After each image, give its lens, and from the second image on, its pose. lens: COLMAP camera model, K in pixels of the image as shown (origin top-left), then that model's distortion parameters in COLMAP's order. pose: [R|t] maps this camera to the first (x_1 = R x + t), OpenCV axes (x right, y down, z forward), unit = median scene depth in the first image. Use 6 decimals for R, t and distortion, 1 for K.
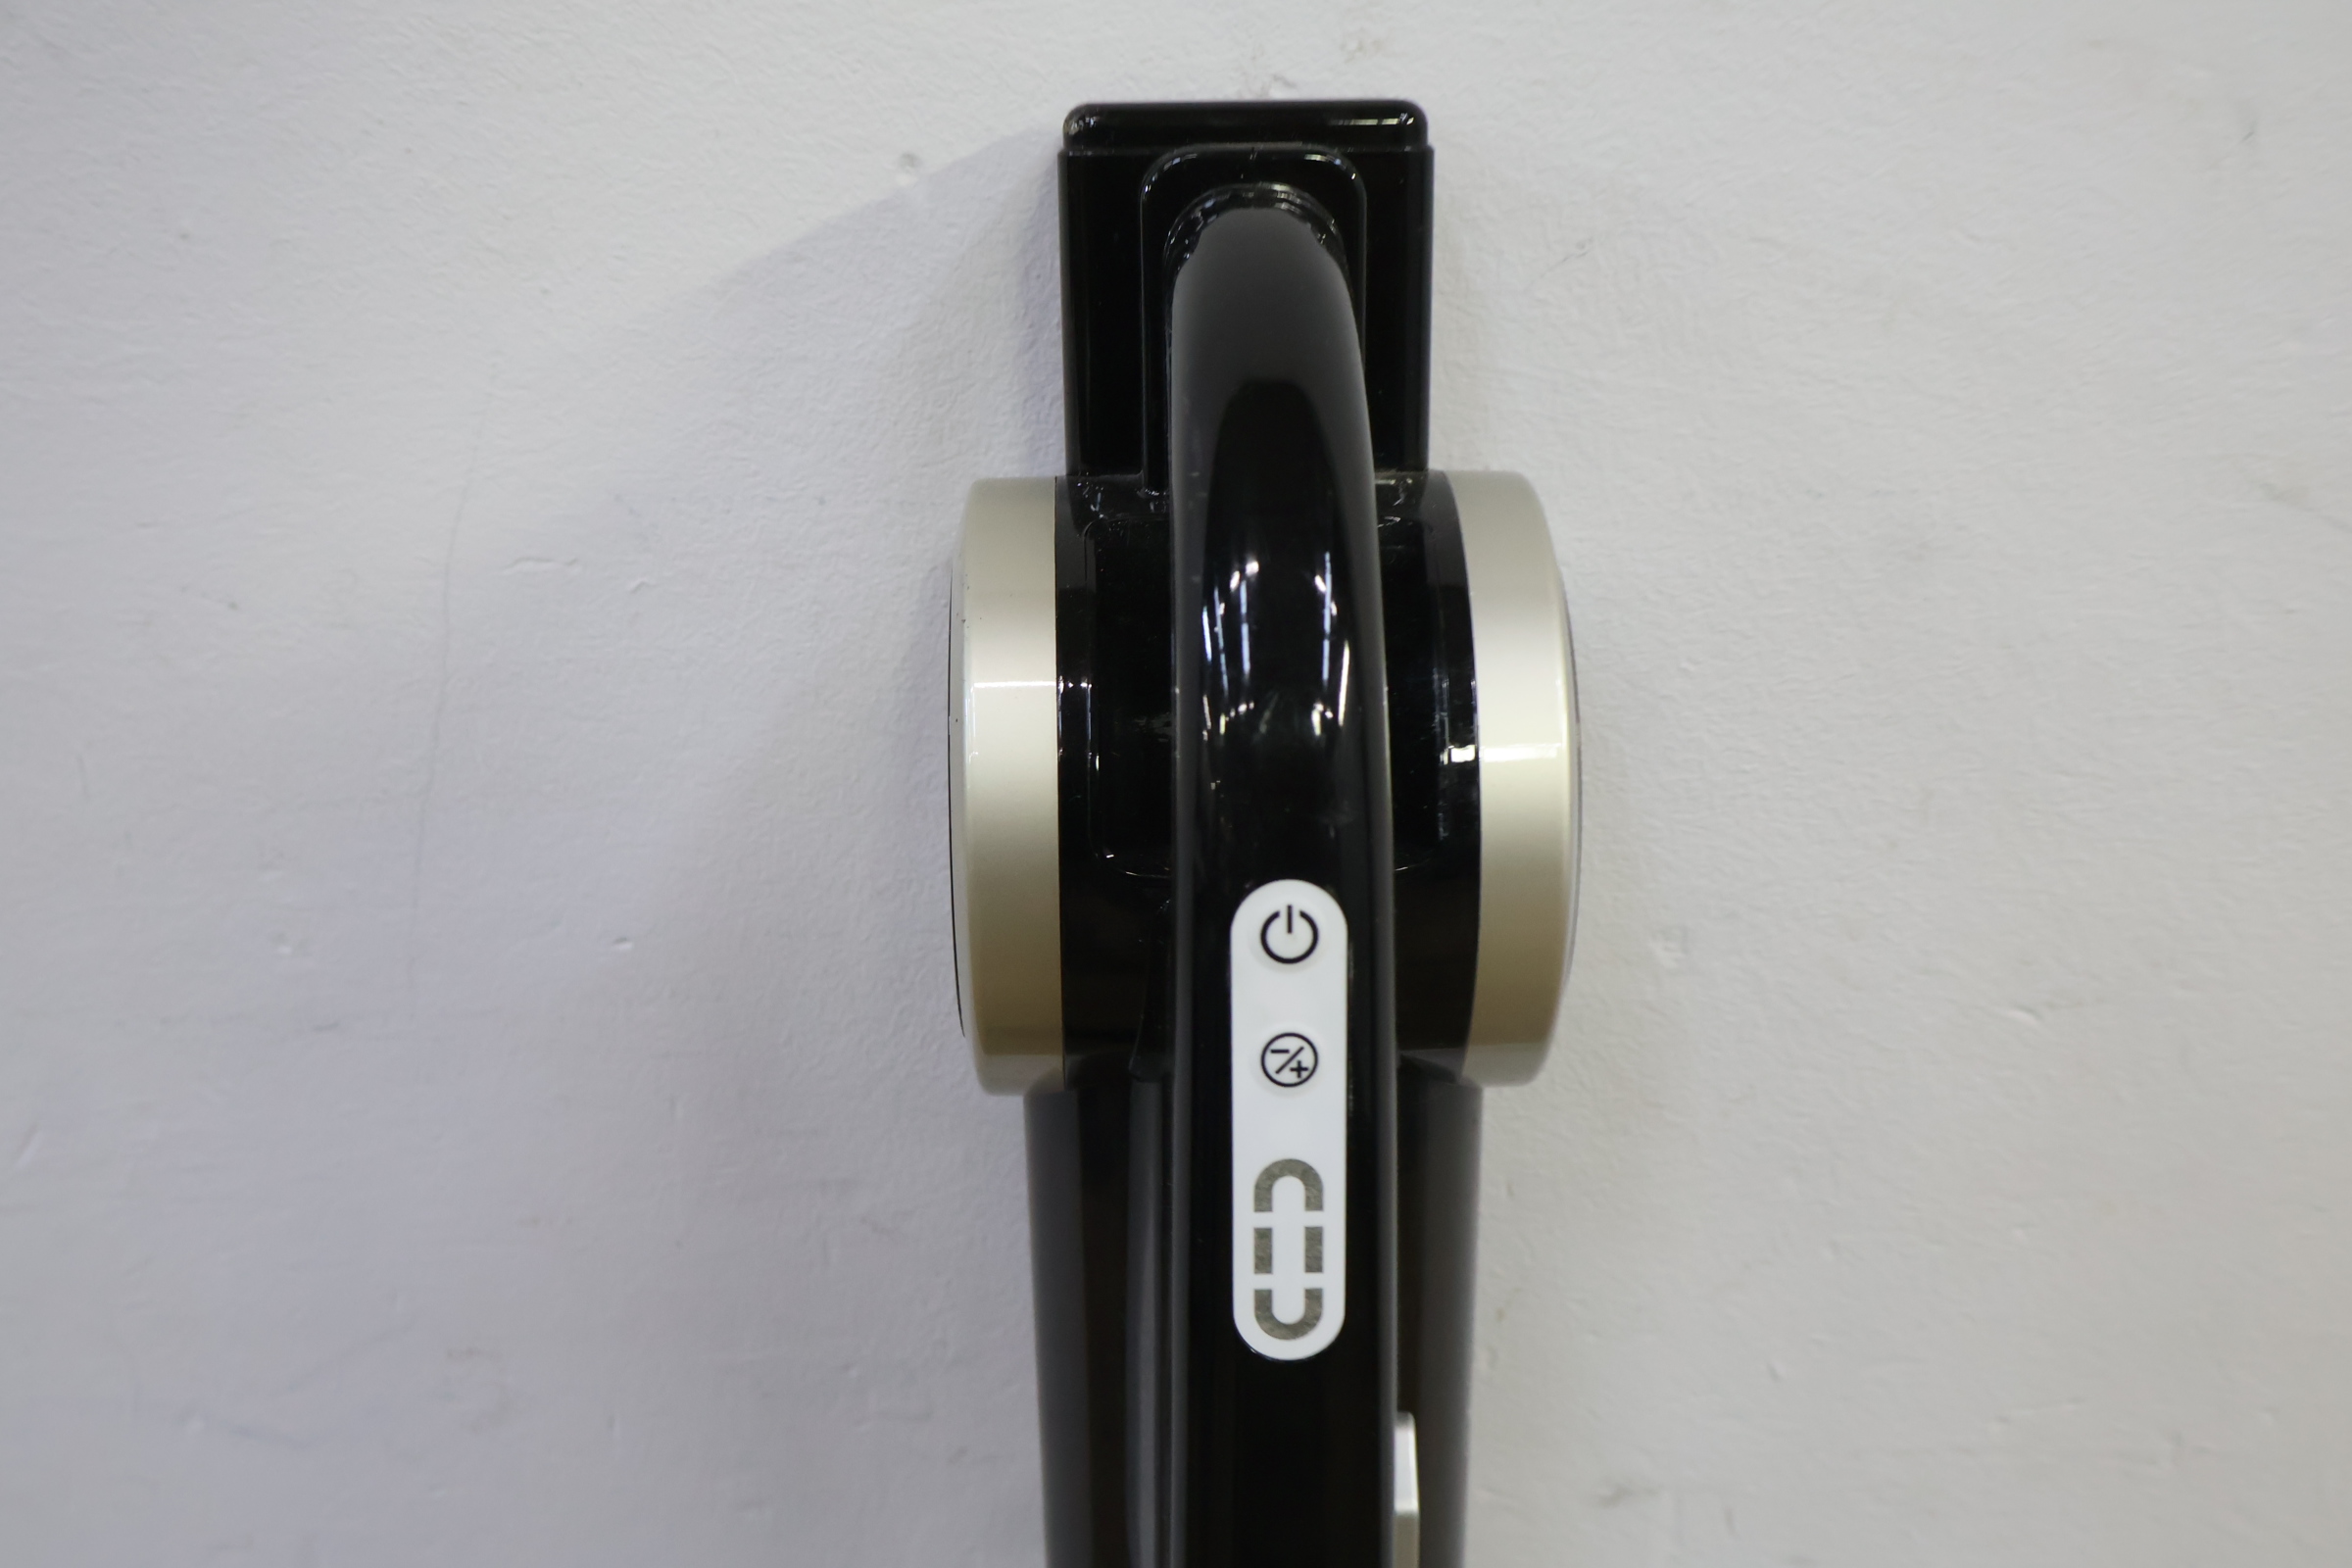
lens RADIAL K [[2643.5, 0, 1156.6], [0, 2643.5, 820.1], [0, 0, 1]] dist [0.005217, 0.000000]
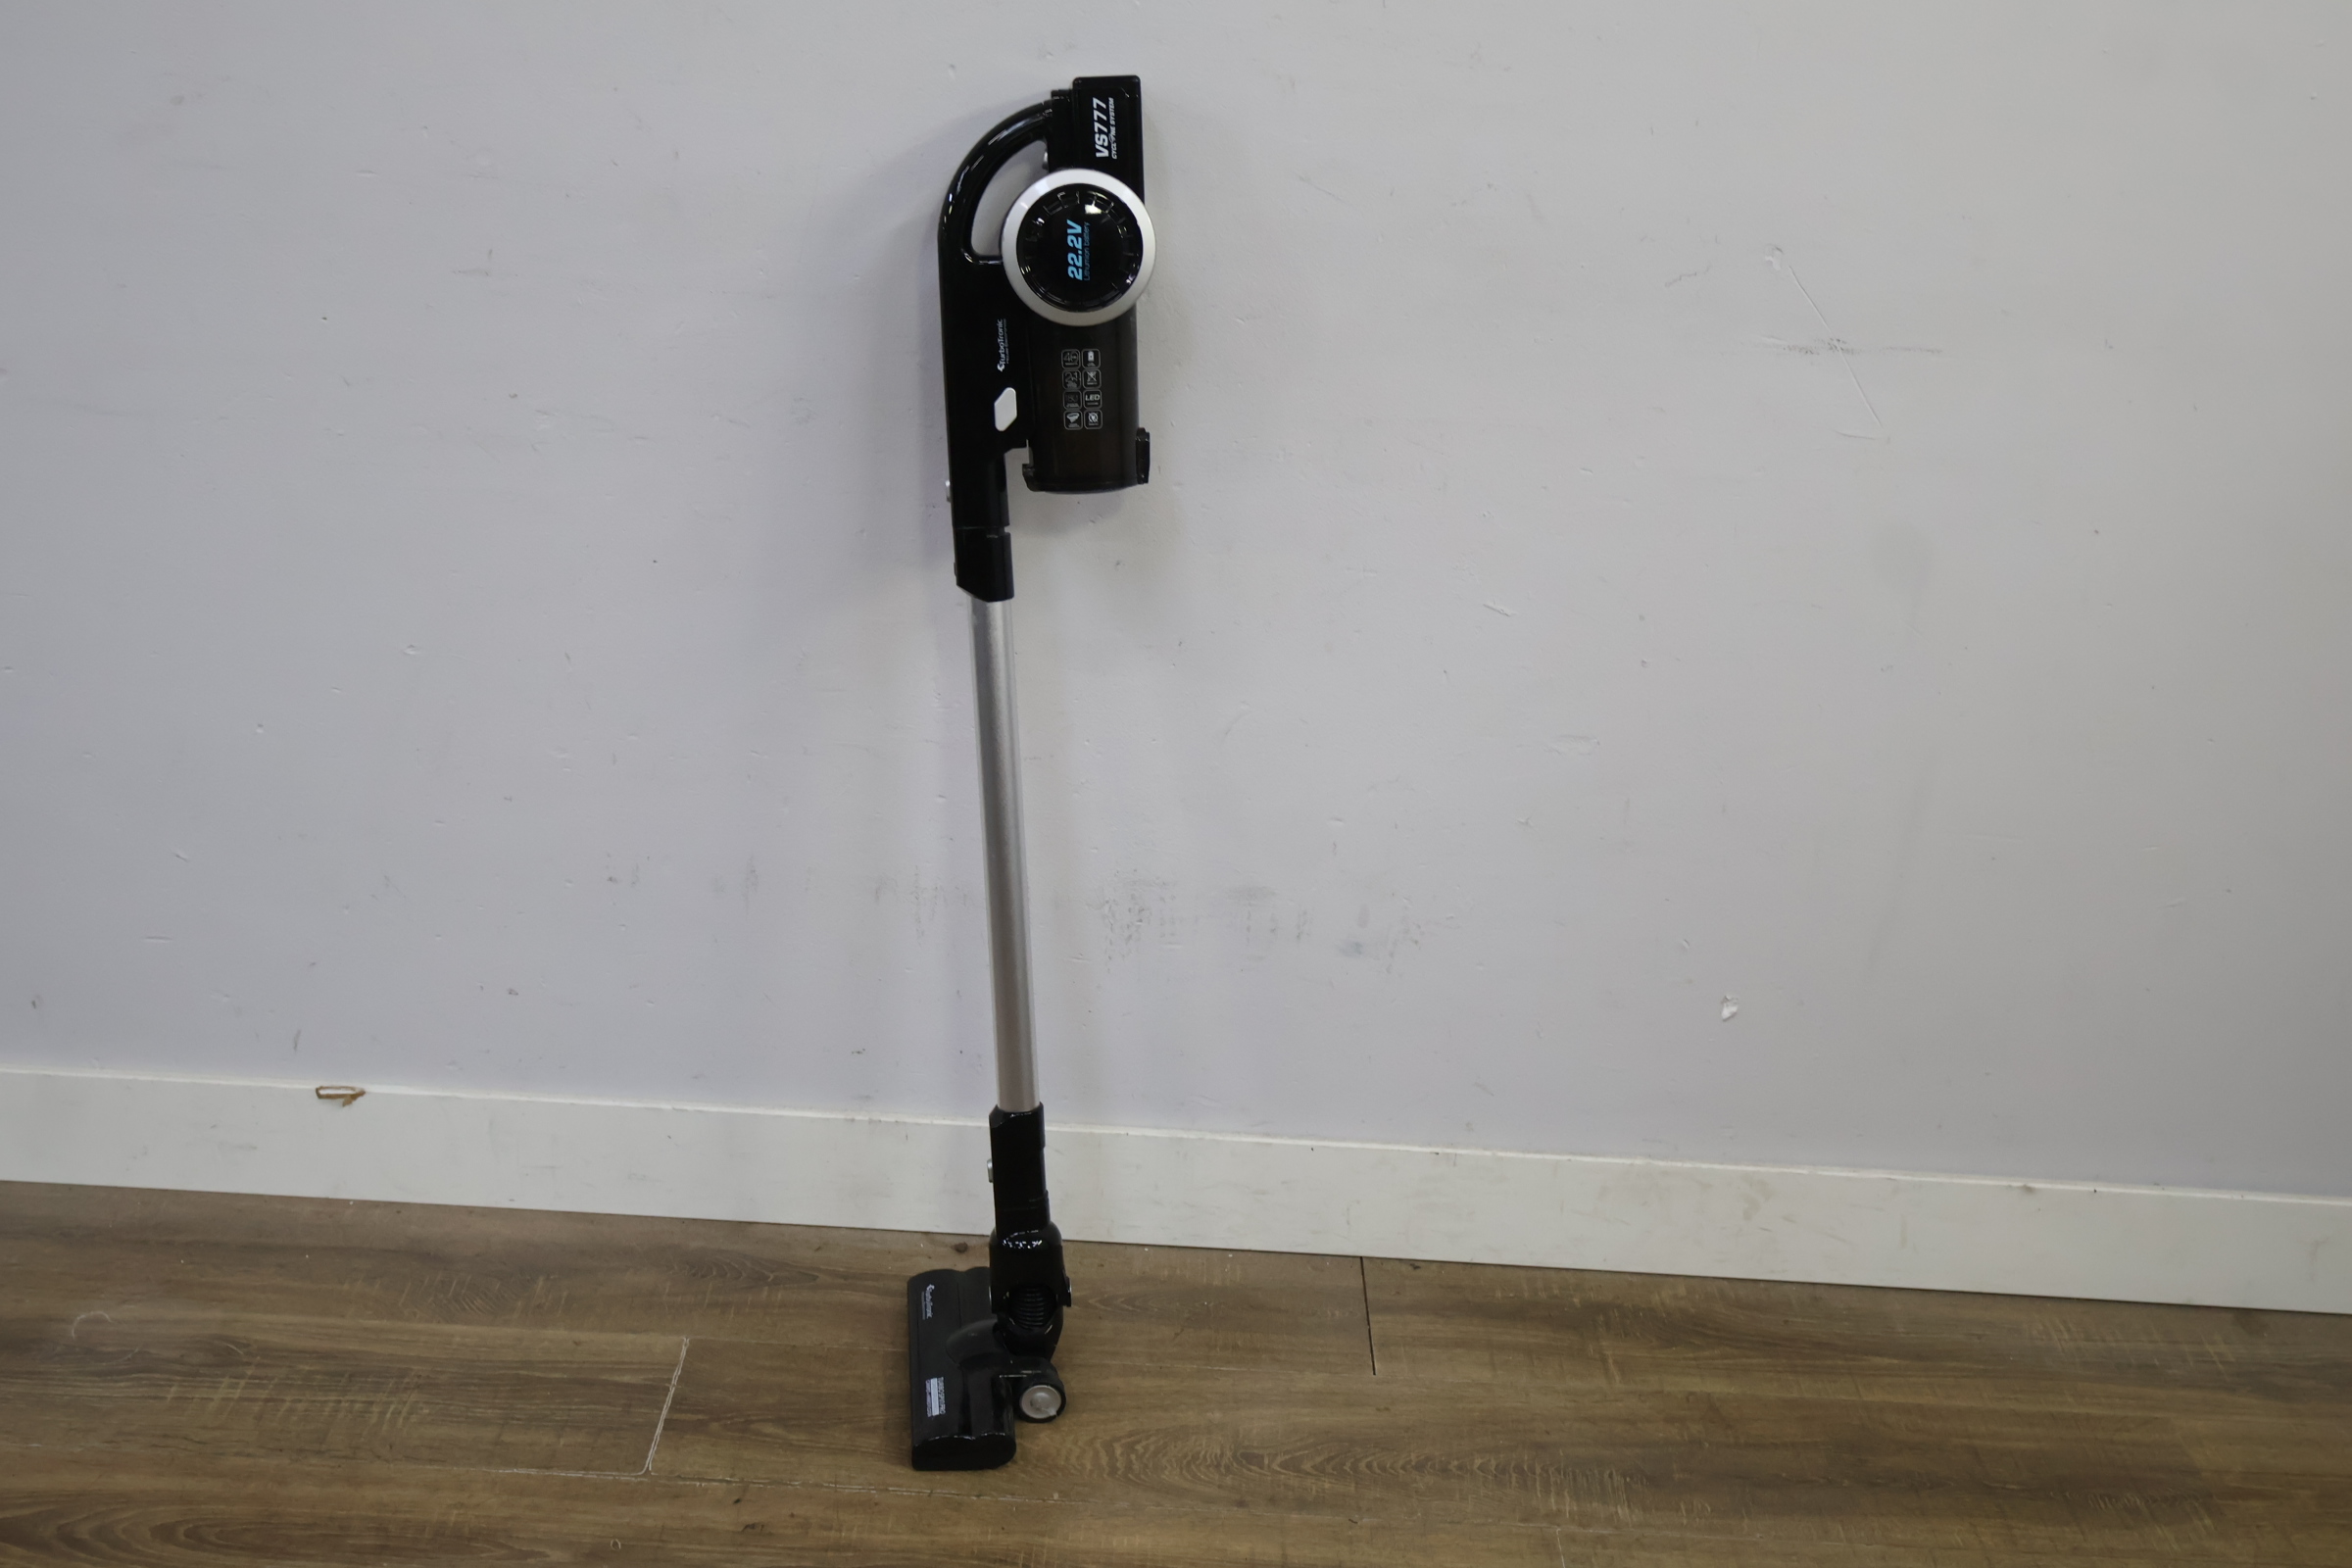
lens RADIAL K [[2643.5, 0, 1160.0], [0, 2643.5, 780.8], [0, 0, 1]] dist [0.005217, 0.000000]
pose [[0.996757, 0.055960, 0.057820, 0.043572], [-0.060534, 0.994902, 0.080656, 0.456866], [-0.053012, -0.083895, 0.995064, -2.937133]]
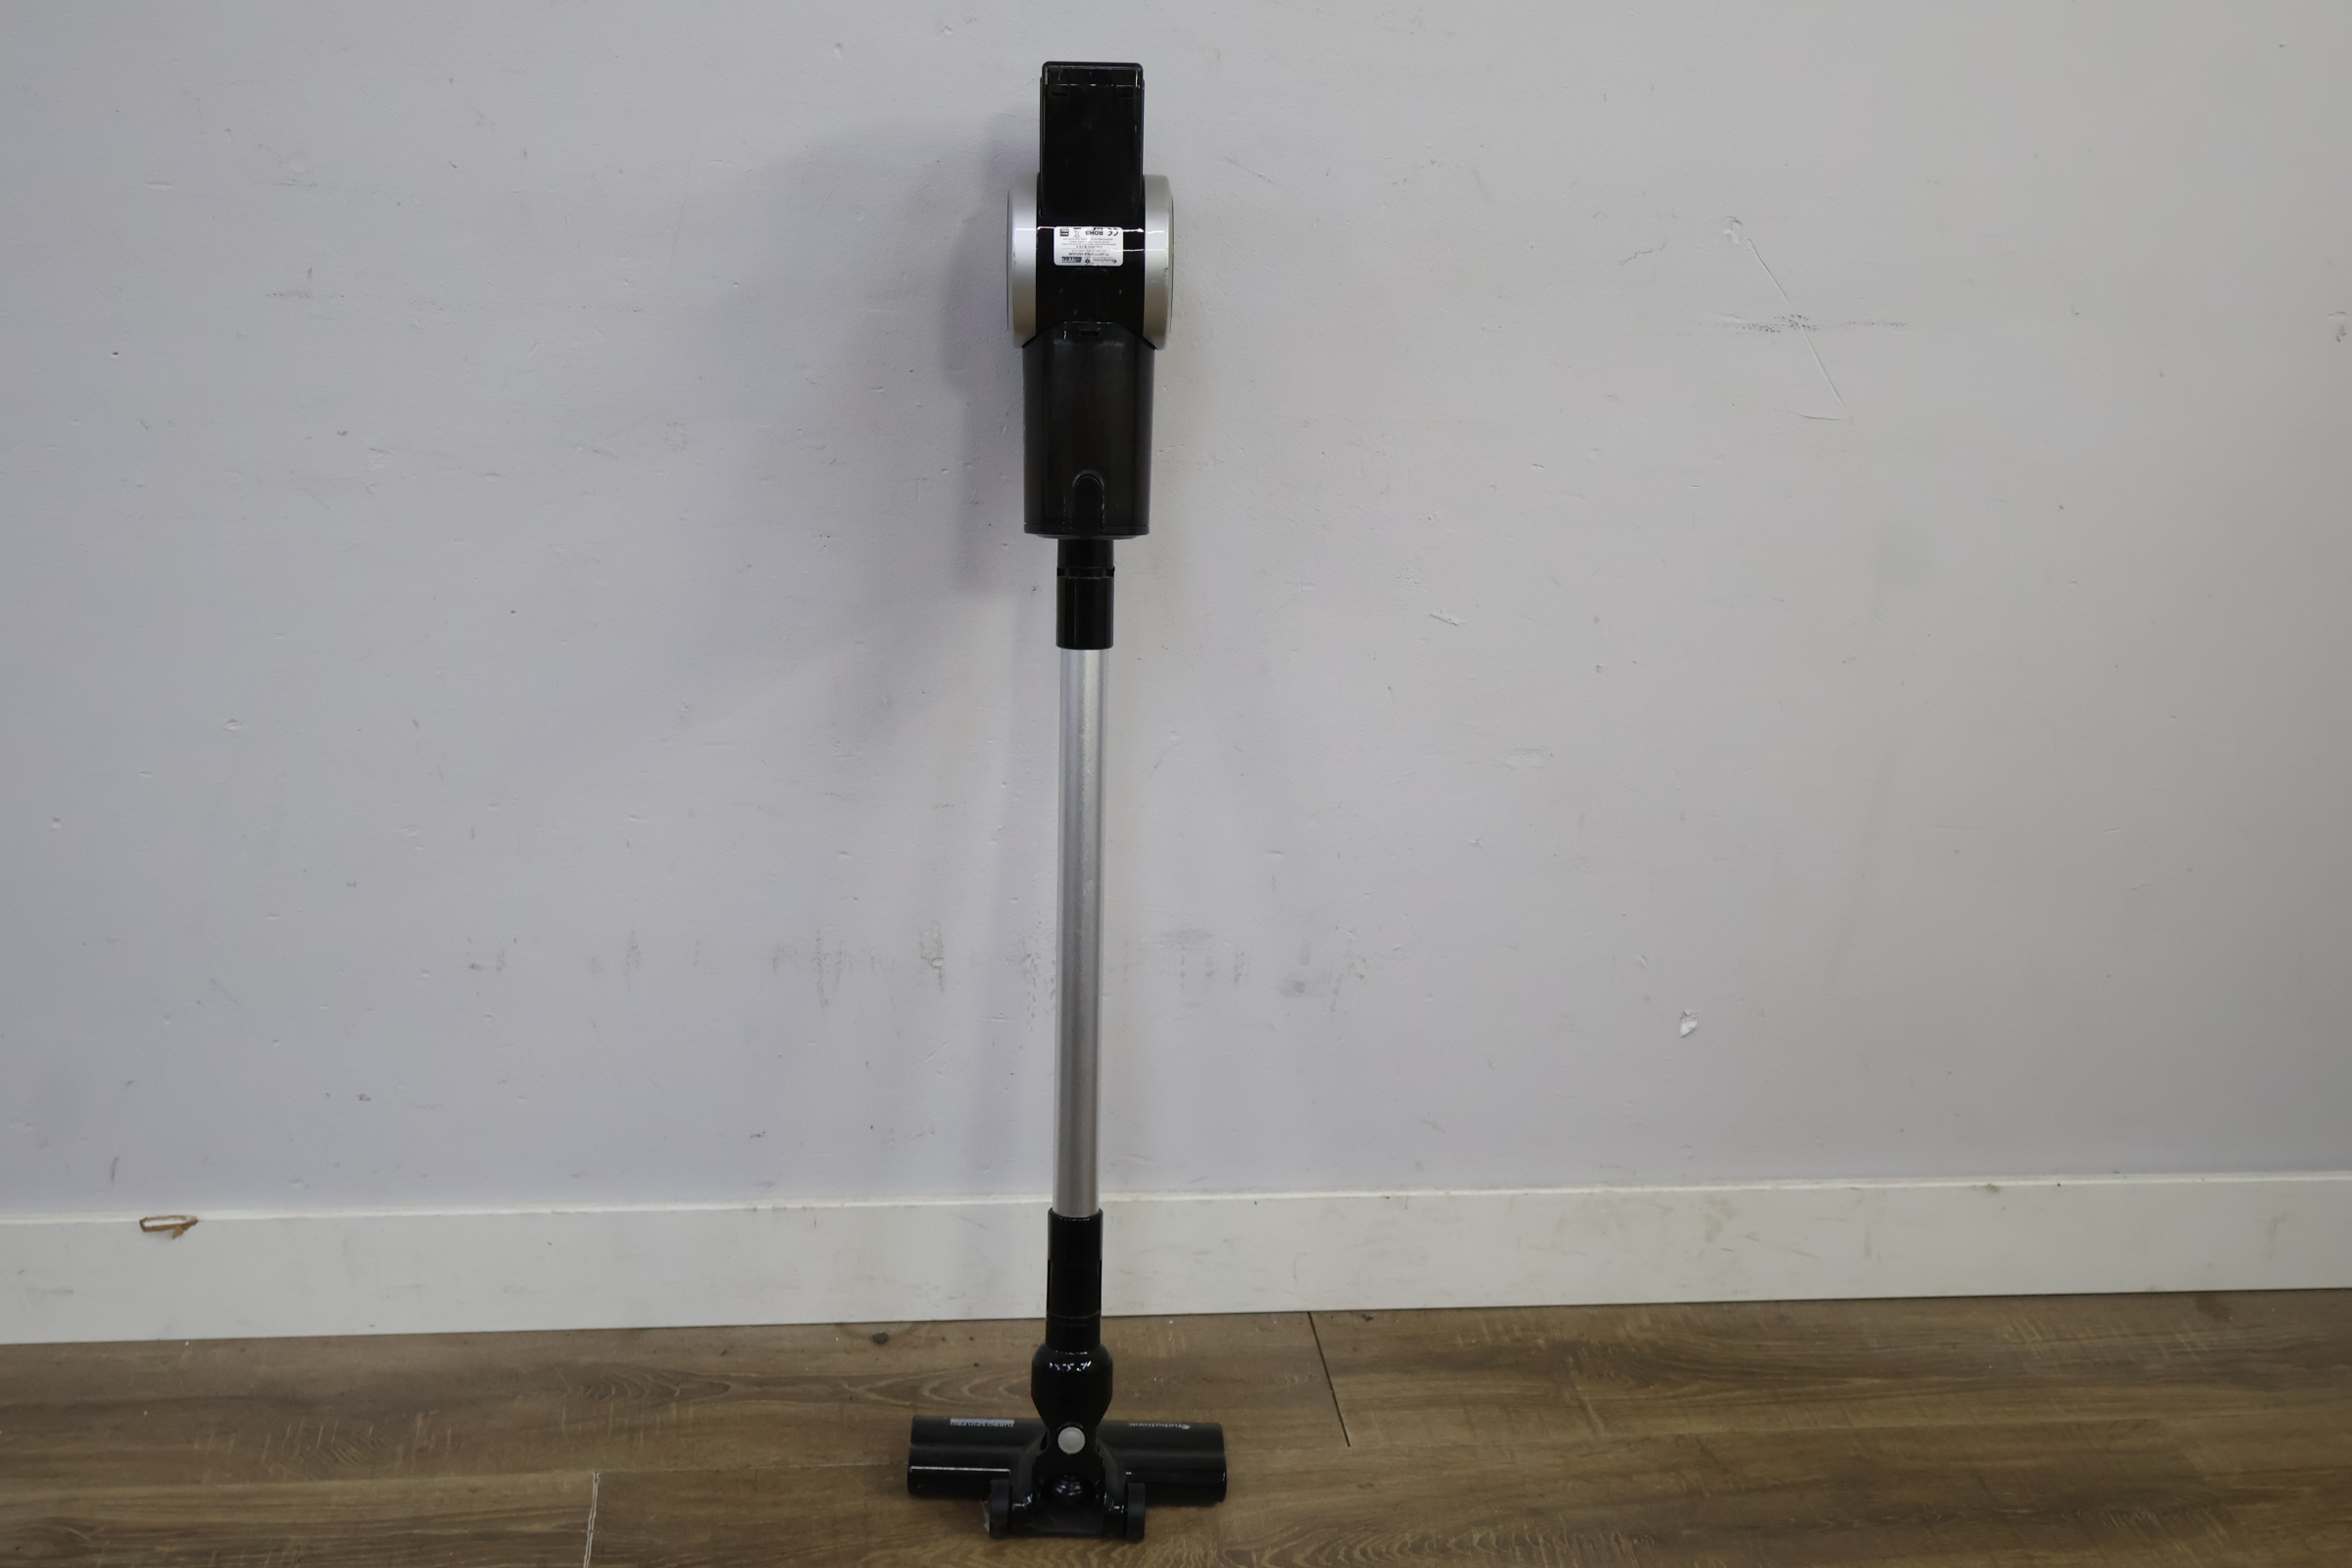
lens RADIAL K [[2643.5, 0, 1157.0], [0, 2643.5, 786.8], [0, 0, 1]] dist [0.005217, 0.000000]
pose [[0.984305, -0.002158, 0.176463, -0.293284], [-0.016130, 0.994640, 0.102135, 0.348568], [-0.175737, -0.103378, 0.978994, -2.521836]]
